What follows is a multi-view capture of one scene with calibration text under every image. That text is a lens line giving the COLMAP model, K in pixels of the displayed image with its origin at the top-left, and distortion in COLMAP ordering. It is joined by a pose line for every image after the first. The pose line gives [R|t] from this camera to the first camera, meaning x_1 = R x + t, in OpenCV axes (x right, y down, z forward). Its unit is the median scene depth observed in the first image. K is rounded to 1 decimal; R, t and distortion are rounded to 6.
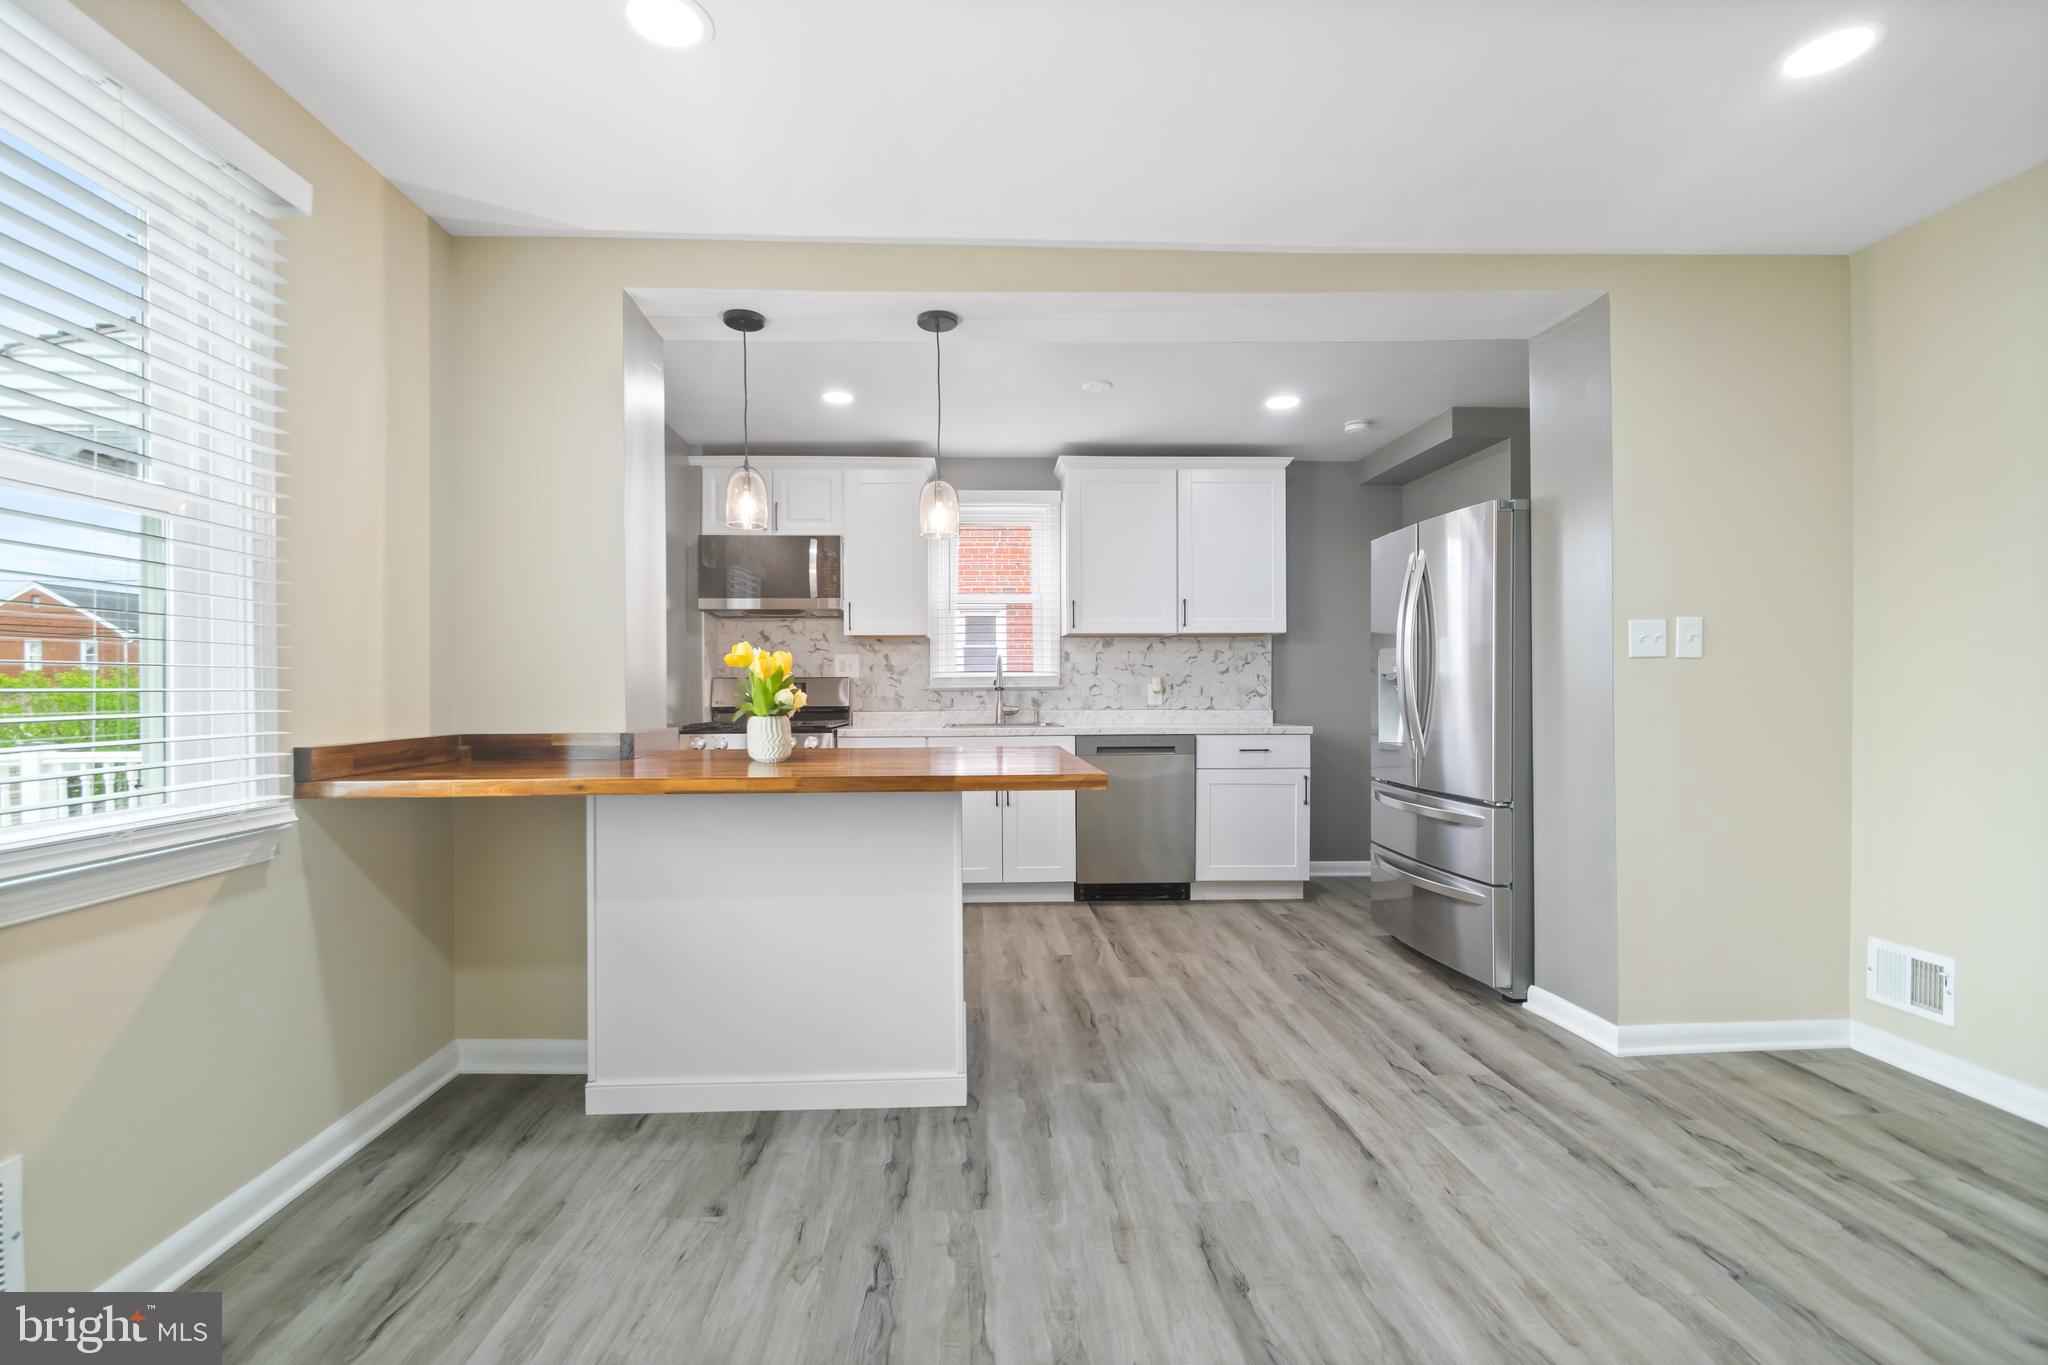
lens RADIAL K [[898.0, 0, 992.3], [0, 898.0, 686.9], [0, 0, 1]] dist [0.005379, -0.005219]
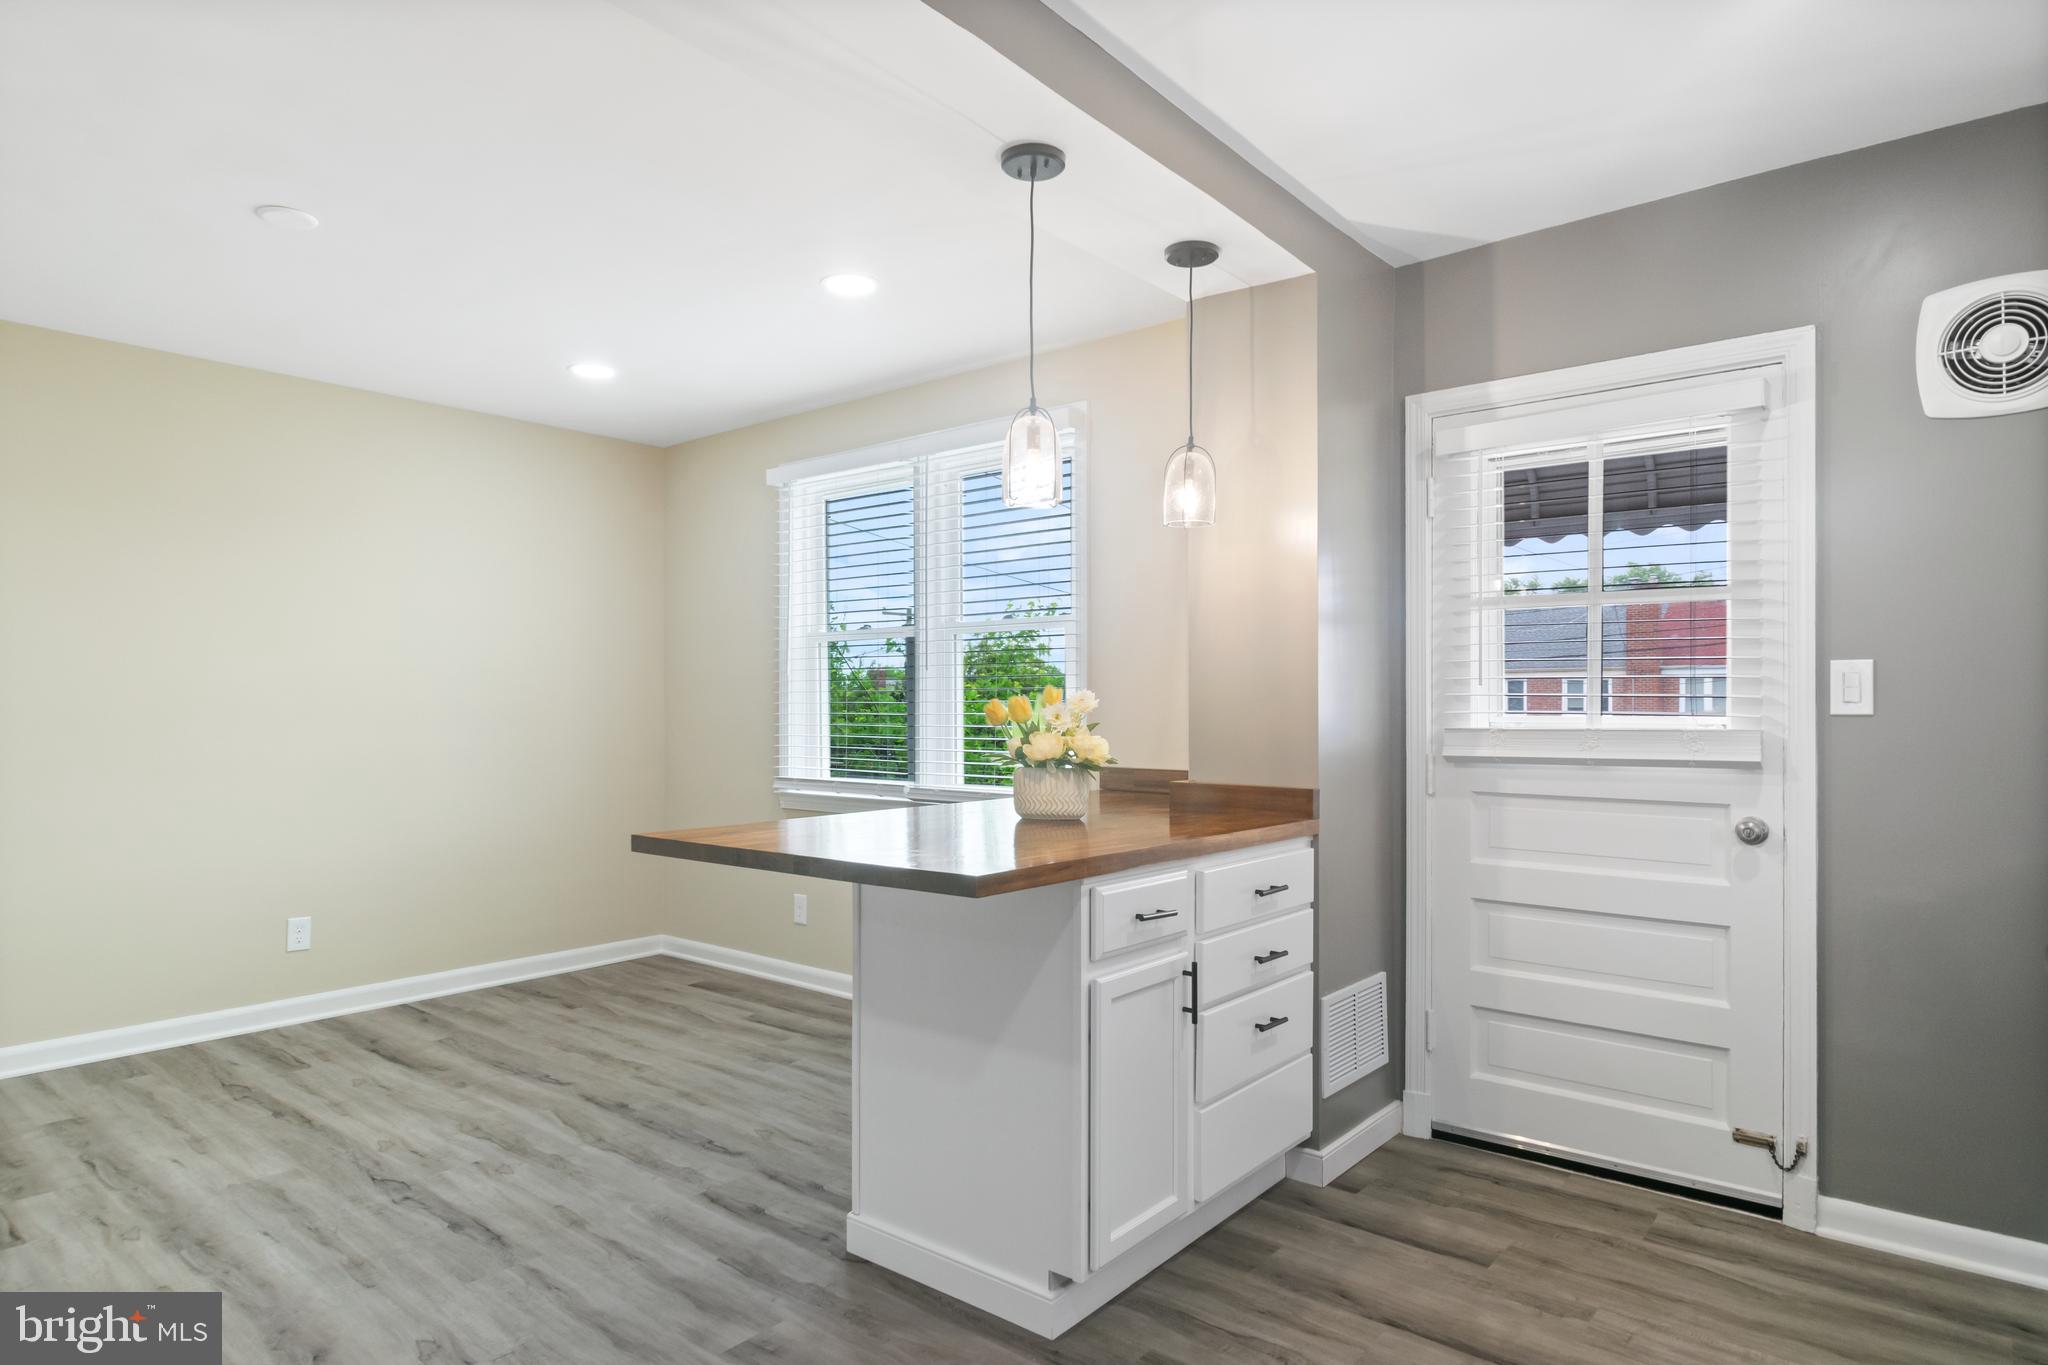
lens RADIAL K [[1163.8, 0, 1008.9], [0, 1163.8, 702.6], [0, 0, 1]] dist [0.002185, -0.002254]
pose [[-0.661656, 0.002591, -0.749803, 0.583597], [0.001803, 0.999997, 0.001865, -0.031328], [0.749806, -0.000117, -0.661658, 1.581125]]
